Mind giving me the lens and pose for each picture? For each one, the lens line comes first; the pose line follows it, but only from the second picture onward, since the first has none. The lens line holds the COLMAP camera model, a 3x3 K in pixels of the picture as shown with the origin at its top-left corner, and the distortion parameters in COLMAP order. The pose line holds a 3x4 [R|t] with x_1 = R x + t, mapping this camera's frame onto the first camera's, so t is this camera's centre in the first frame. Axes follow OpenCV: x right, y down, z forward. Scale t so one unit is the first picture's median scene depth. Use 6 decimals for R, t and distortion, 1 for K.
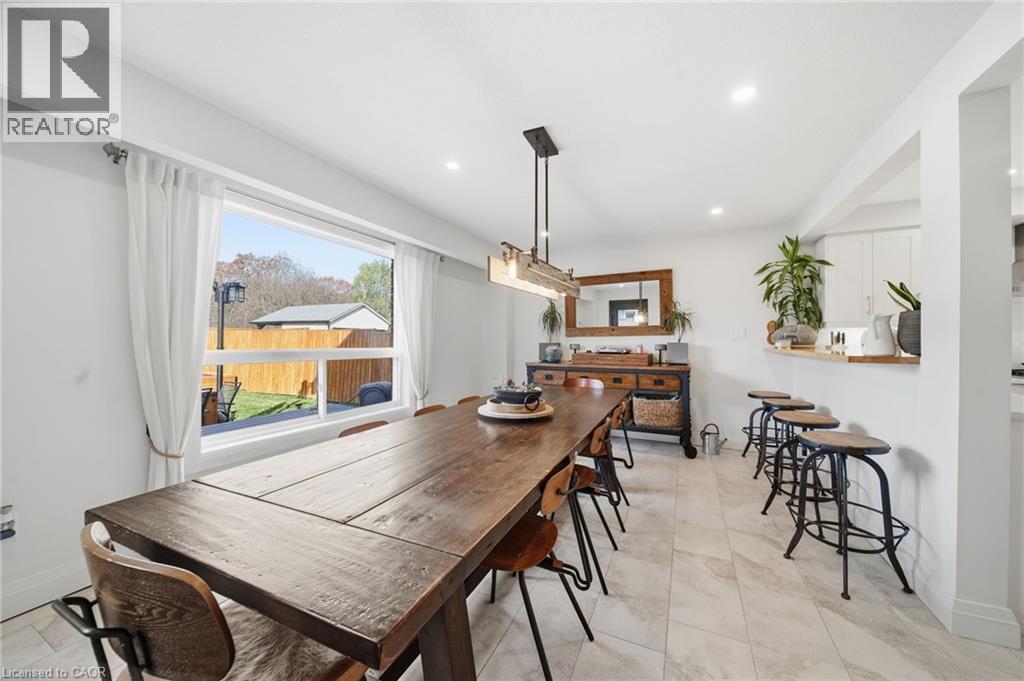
lens RADIAL K [[367.0, 0, 518.7], [0, 367.0, 338.0], [0, 0, 1]] dist [-0.000731, -0.000468]
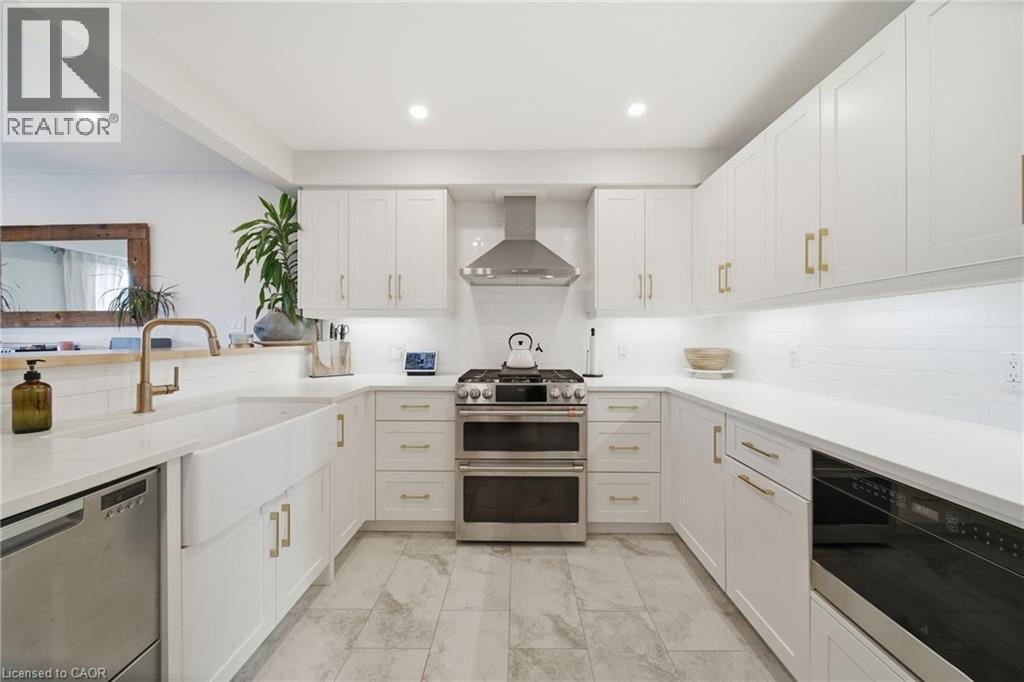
lens RADIAL K [[367.0, 0, 518.7], [0, 367.0, 338.5], [0, 0, 1]] dist [-0.000731, -0.000468]
pose [[0.911750, 0.002647, 0.410738, 0.847648], [-0.006173, 0.999955, 0.007259, 0.005309], [-0.410700, -0.009153, 0.911725, 0.156618]]
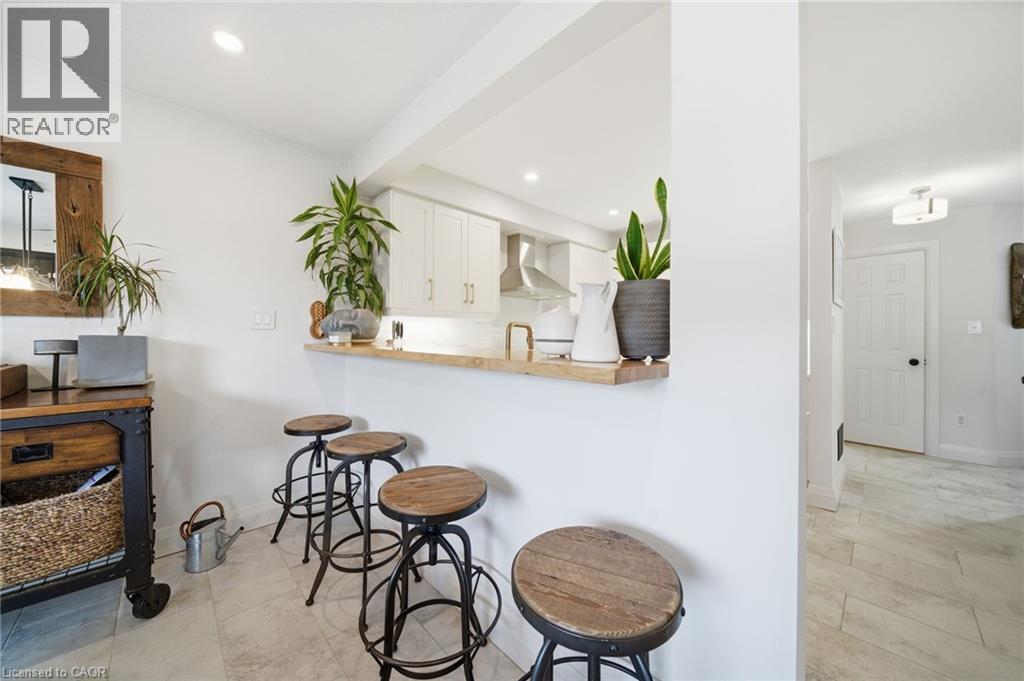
lens RADIAL K [[366.6, 0, 510.2], [0, 366.6, 335.2], [0, 0, 1]] dist [0.000550, 0.000055]
pose [[0.361302, 0.002755, 0.932445, 0.223275], [-0.013264, 0.999910, 0.002185, 0.005984], [-0.932354, -0.013158, 0.361306, 0.467019]]
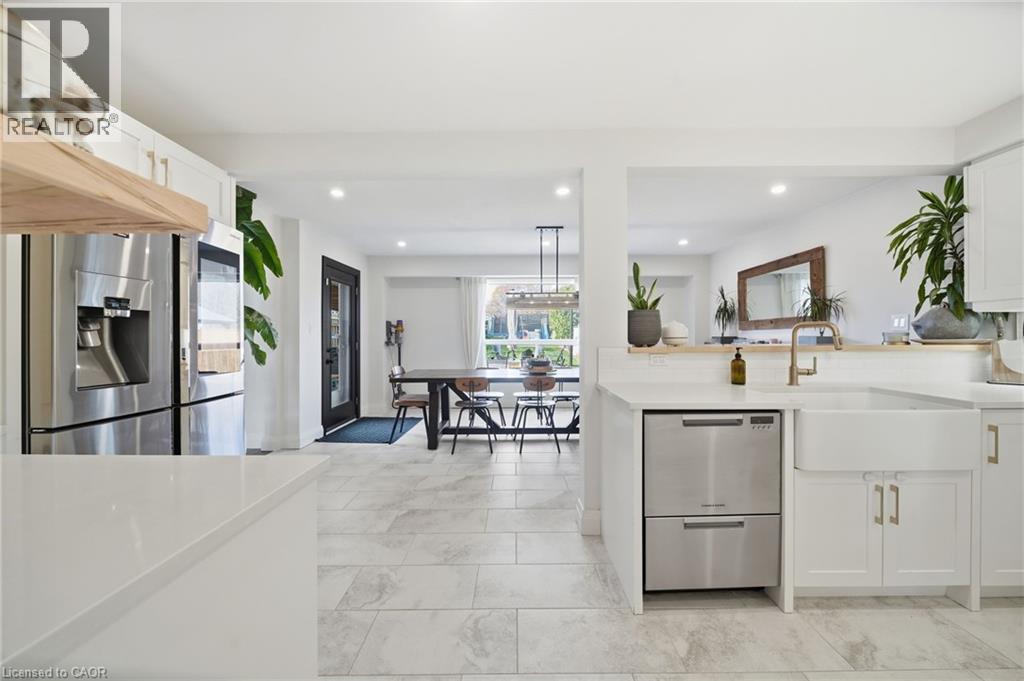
lens RADIAL K [[367.0, 0, 518.7], [0, 367.0, 338.0], [0, 0, 1]] dist [-0.000731, -0.000468]
pose [[0.434680, 0.005067, -0.900571, 0.974458], [0.008246, 0.999920, 0.009606, 0.003675], [0.900547, -0.011602, 0.434603, 0.030404]]
